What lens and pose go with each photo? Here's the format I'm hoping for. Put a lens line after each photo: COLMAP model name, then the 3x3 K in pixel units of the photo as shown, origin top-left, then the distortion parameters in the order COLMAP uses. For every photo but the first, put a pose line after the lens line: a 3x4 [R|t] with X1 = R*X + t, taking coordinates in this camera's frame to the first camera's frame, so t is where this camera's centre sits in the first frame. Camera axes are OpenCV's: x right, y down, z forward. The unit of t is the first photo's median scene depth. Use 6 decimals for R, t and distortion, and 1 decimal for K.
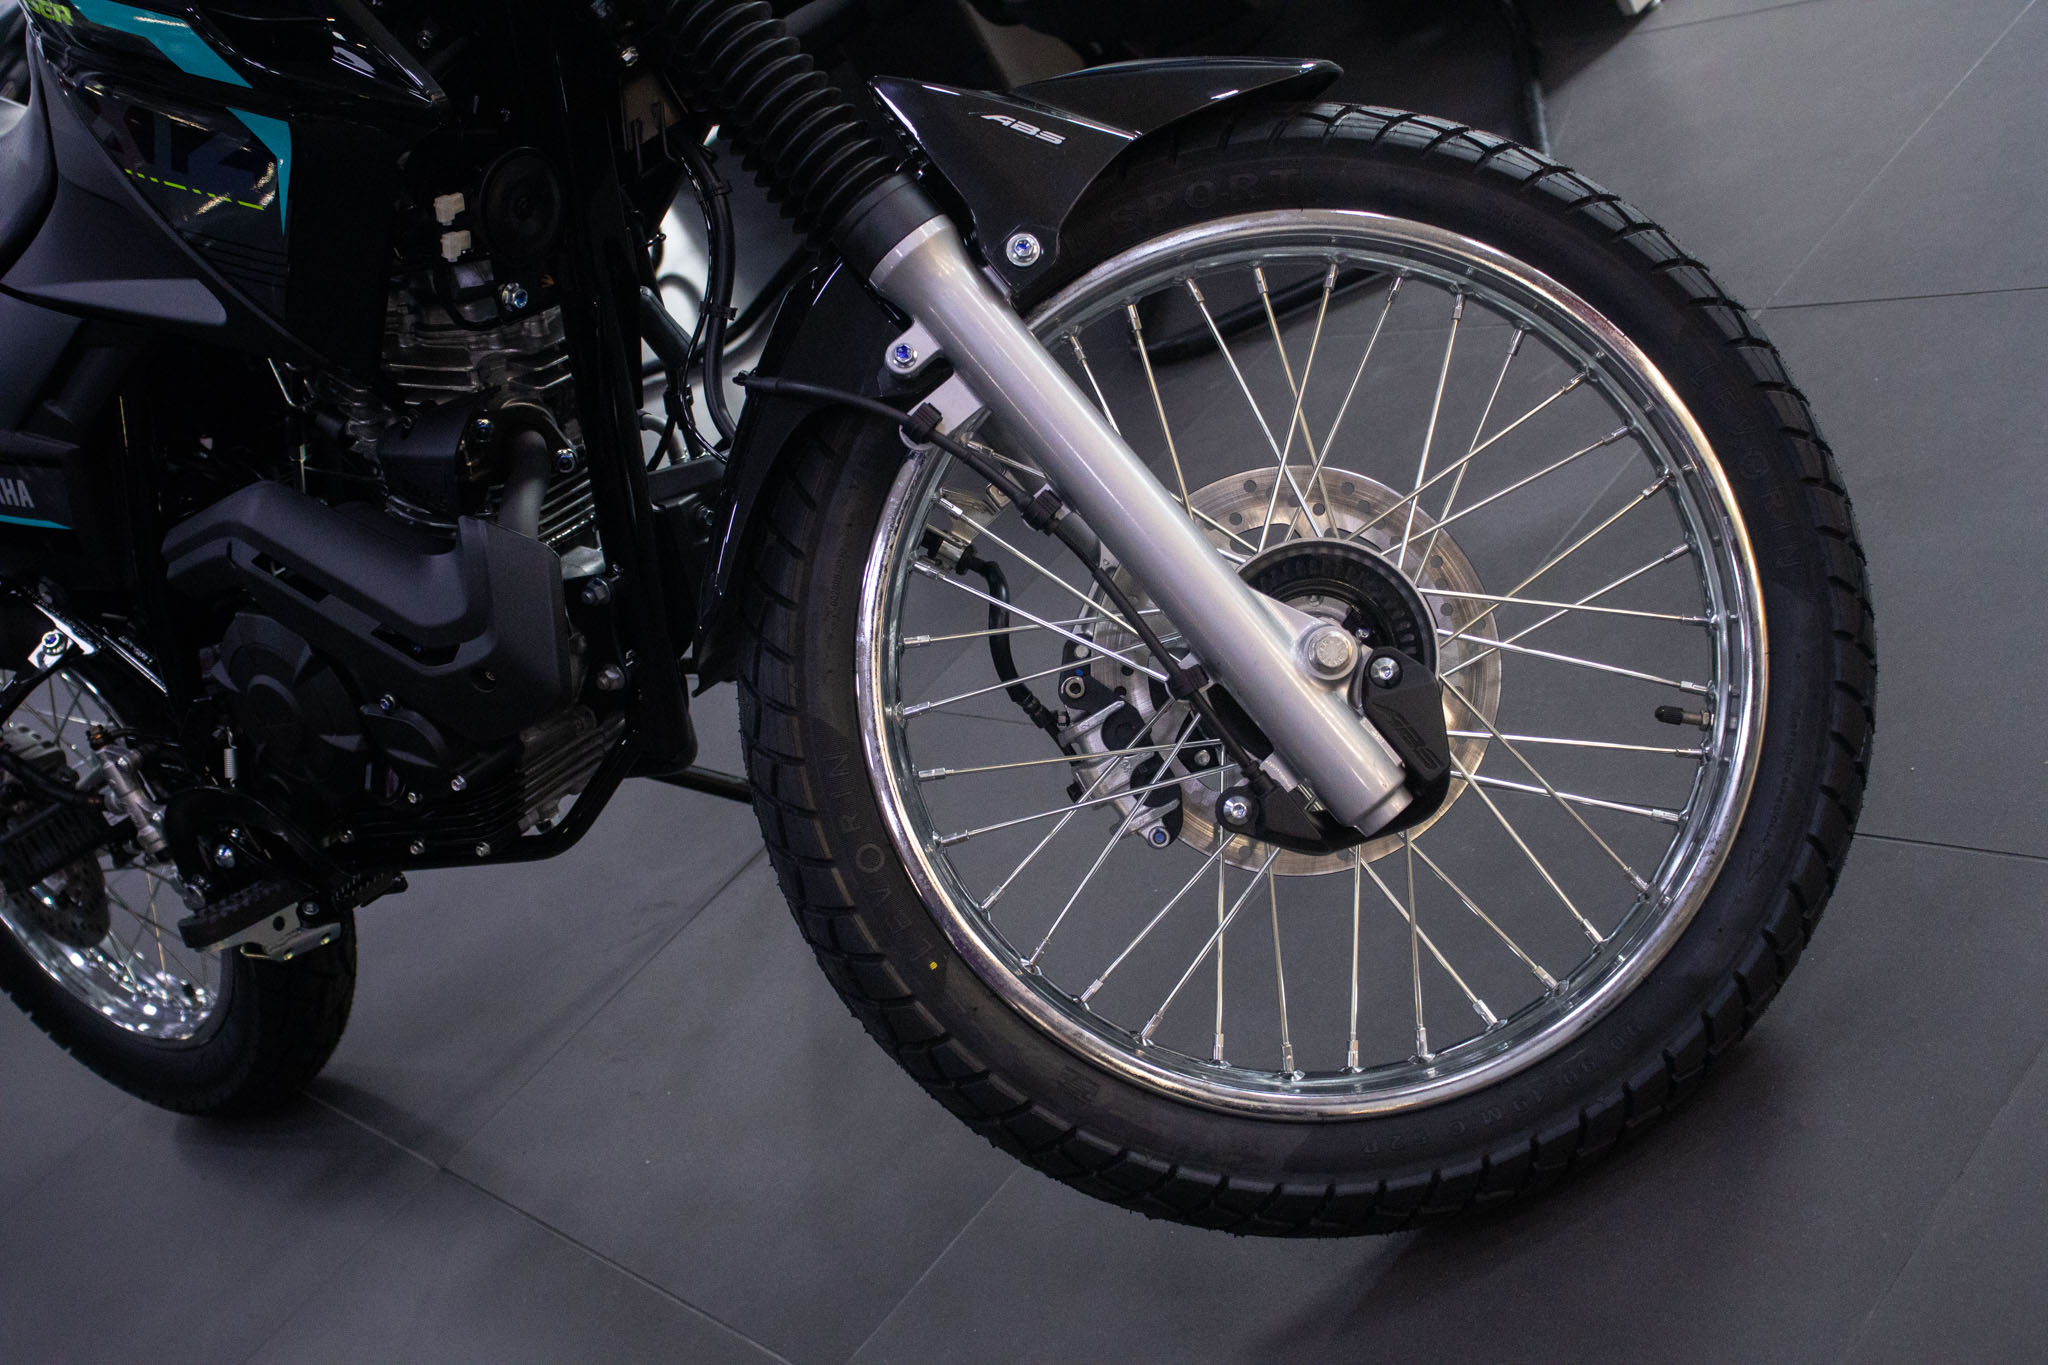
lens RADIAL K [[2497.1, 0, 1007.9], [0, 2497.1, 691.7], [0, 0, 1]] dist [0.012252, 0.000000]
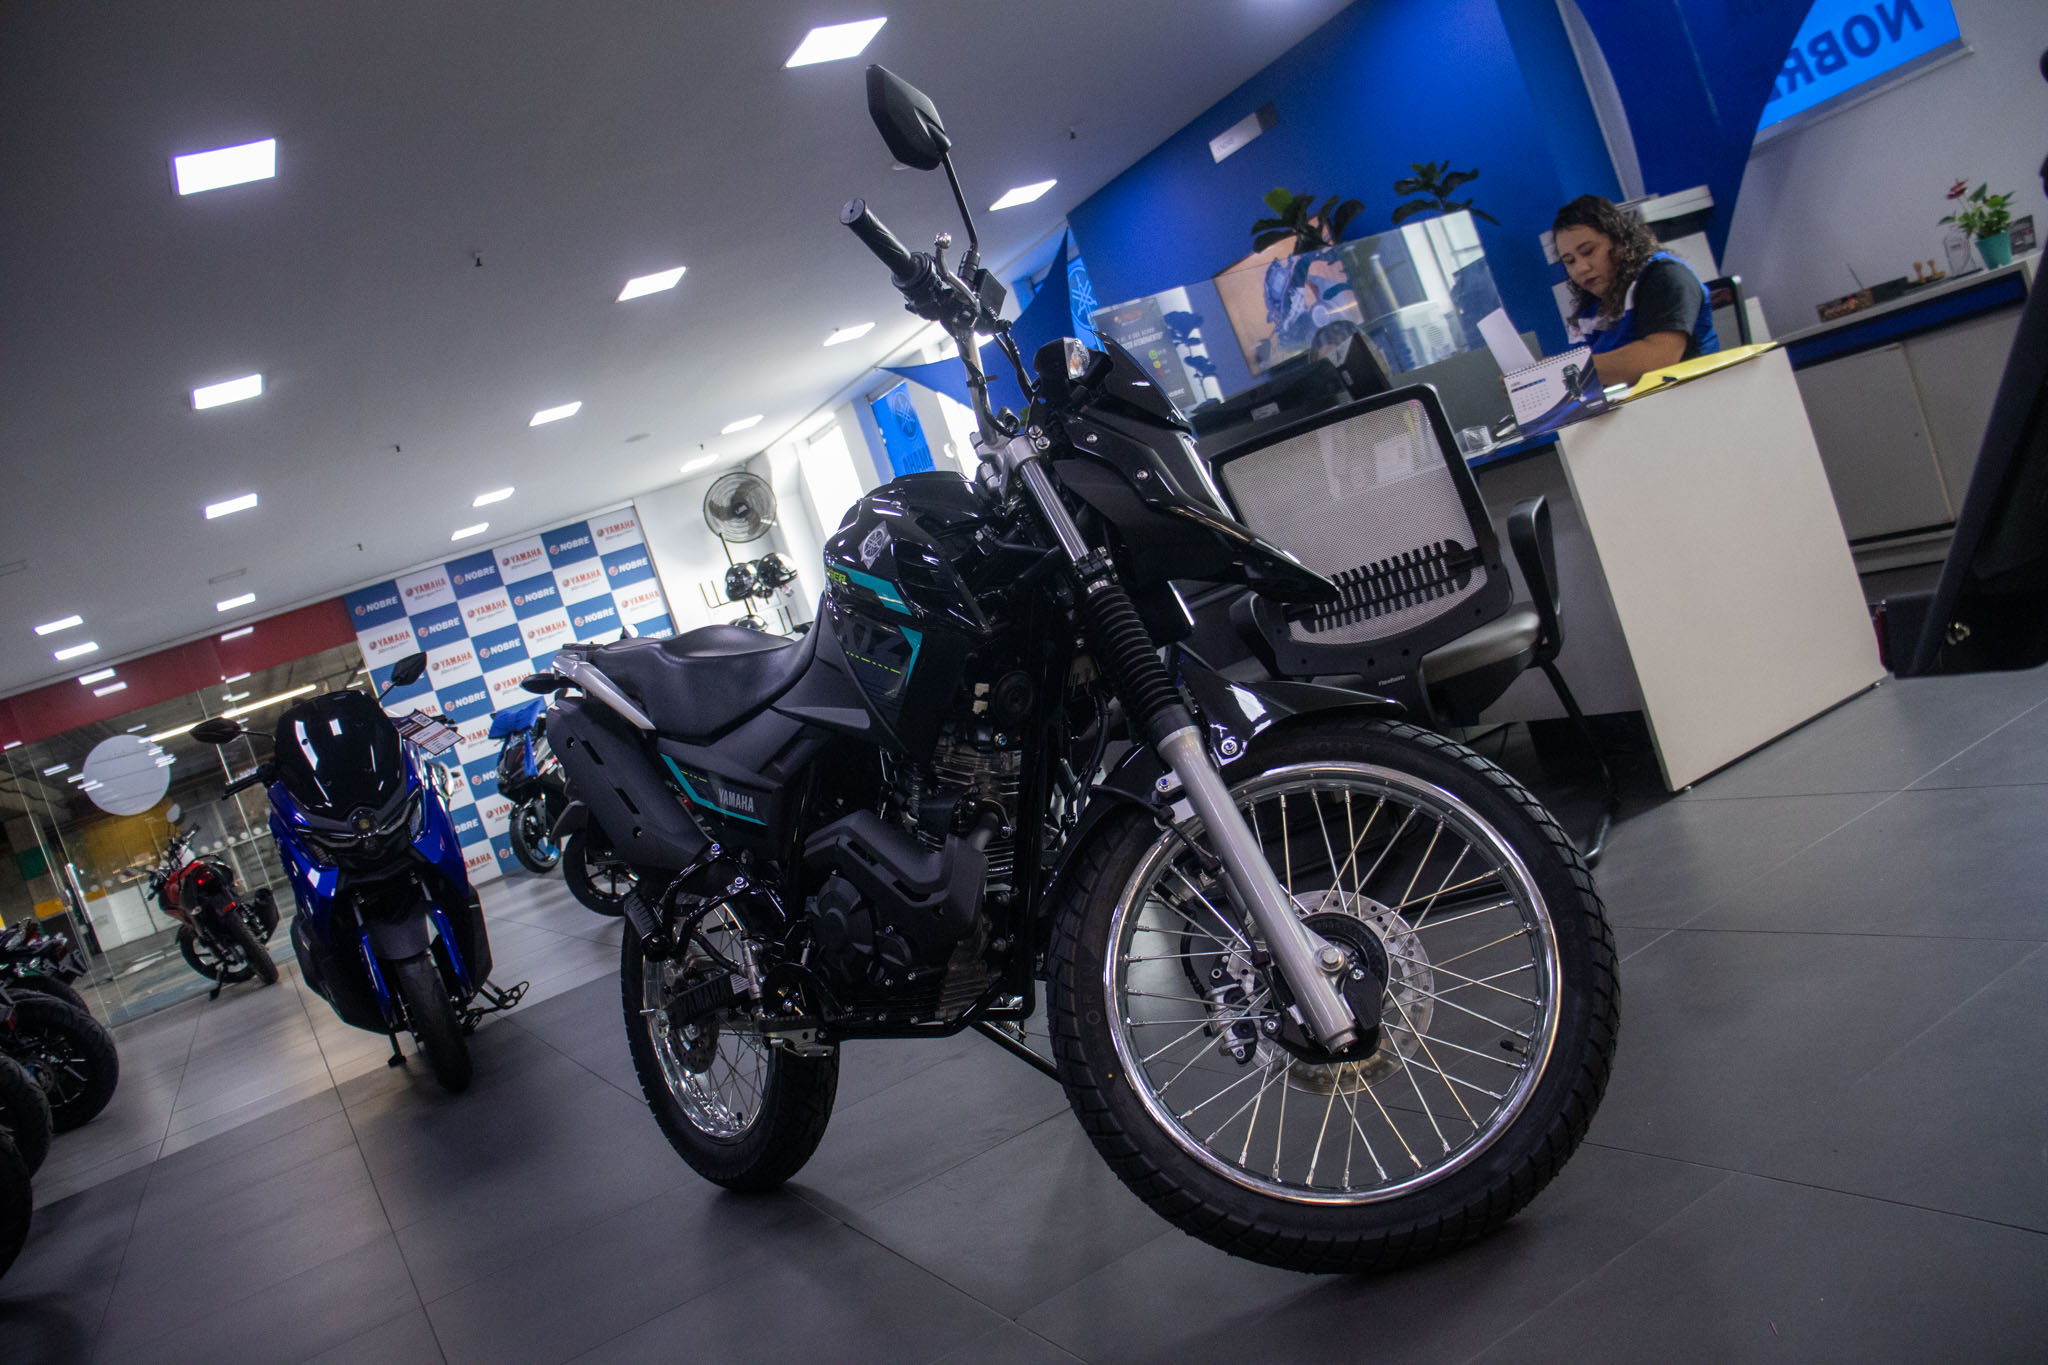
lens RADIAL K [[1748.1, 0, 1033.6], [0, 1748.1, 681.9], [0, 0, 1]] dist [-0.010850, -0.000582]
pose [[0.955981, 0.192070, -0.221831, 0.155794], [-0.253442, 0.921476, -0.294361, 0.237344], [0.147874, 0.337625, 0.929593, -0.406278]]
